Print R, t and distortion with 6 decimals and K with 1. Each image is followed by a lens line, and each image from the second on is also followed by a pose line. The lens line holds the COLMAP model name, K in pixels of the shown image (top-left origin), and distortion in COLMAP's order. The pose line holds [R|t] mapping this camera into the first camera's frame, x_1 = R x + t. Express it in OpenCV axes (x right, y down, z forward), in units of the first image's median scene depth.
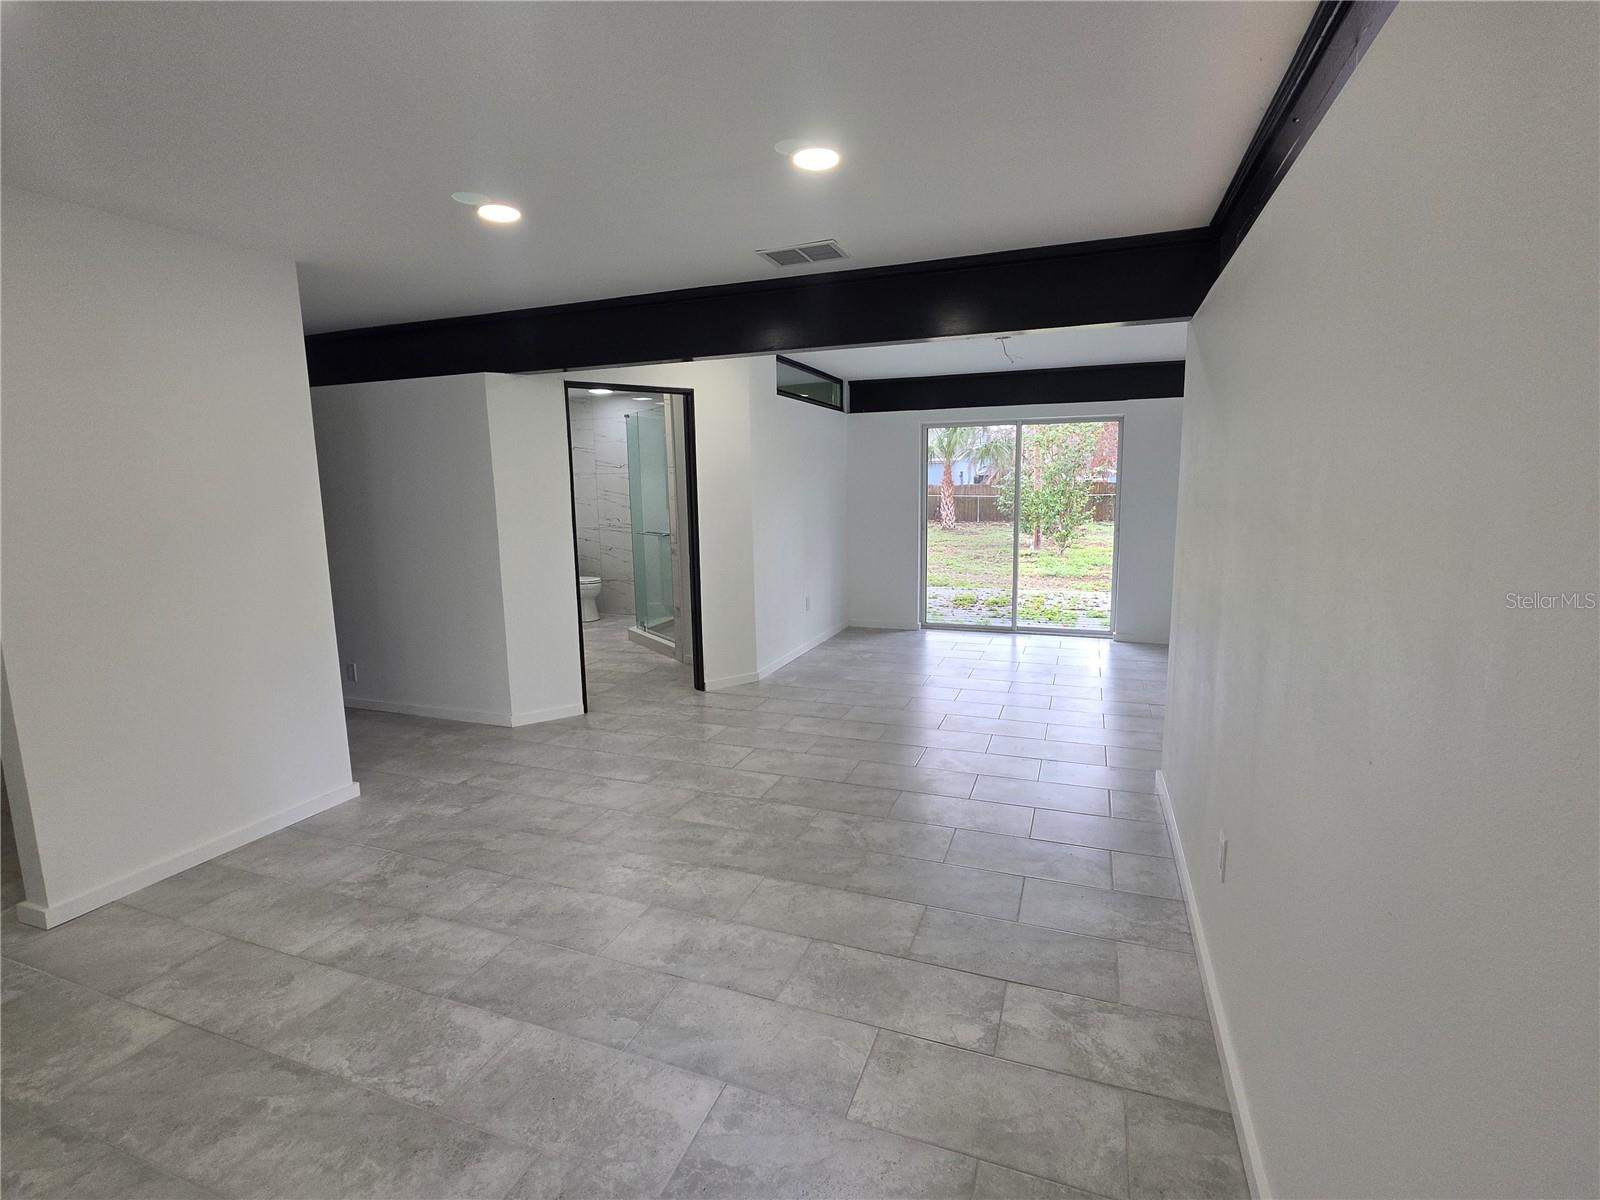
lens RADIAL K [[738.9, 0, 805.3], [0, 738.9, 592.1], [0, 0, 1]] dist [-0.004681, 0.000377]
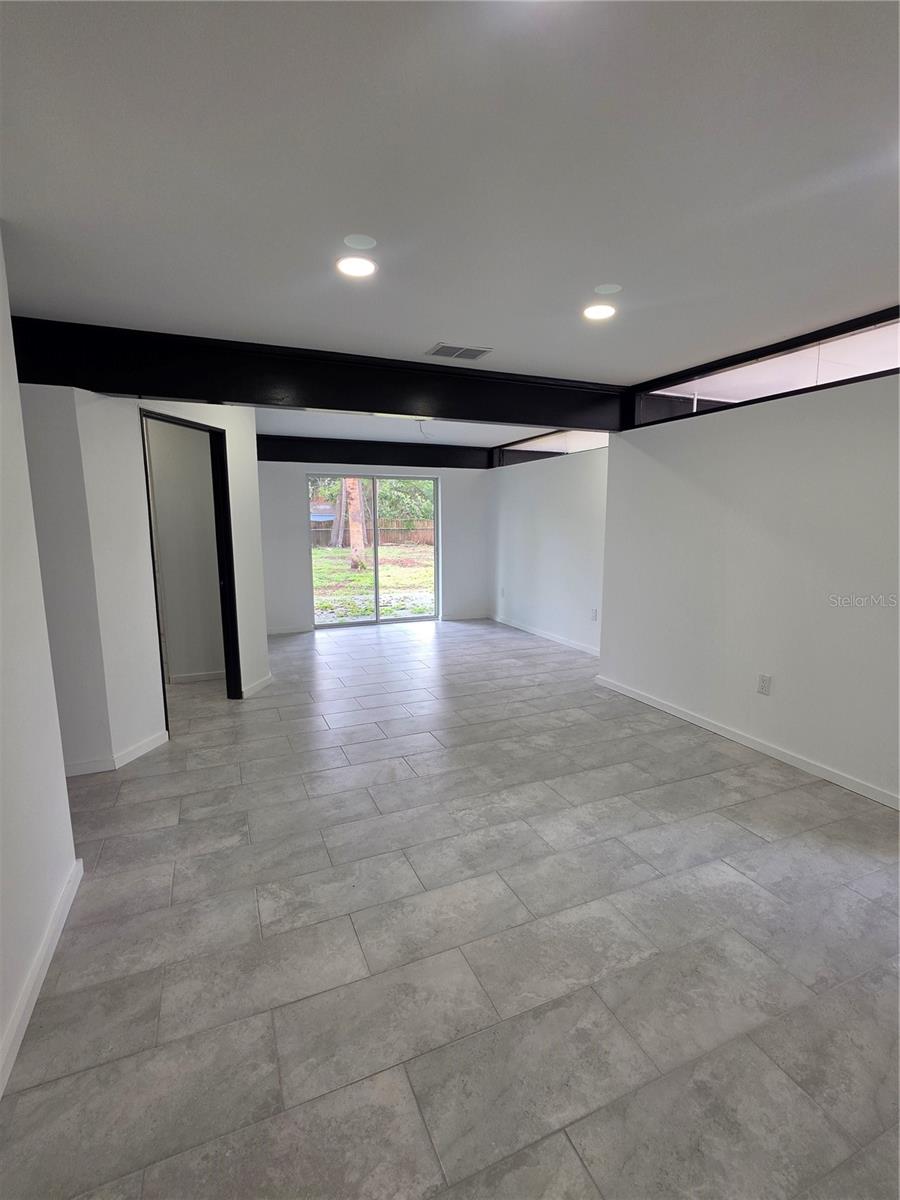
lens RADIAL K [[554.2, 0, 453.8], [0, 554.2, 605.8], [0, 0, 1]] dist [-0.004681, 0.000377]
pose [[0.723307, -0.092158, 0.684349, -0.821331], [0.090095, 0.995177, 0.038792, -0.020502], [-0.684624, 0.033599, 0.728122, 0.271325]]
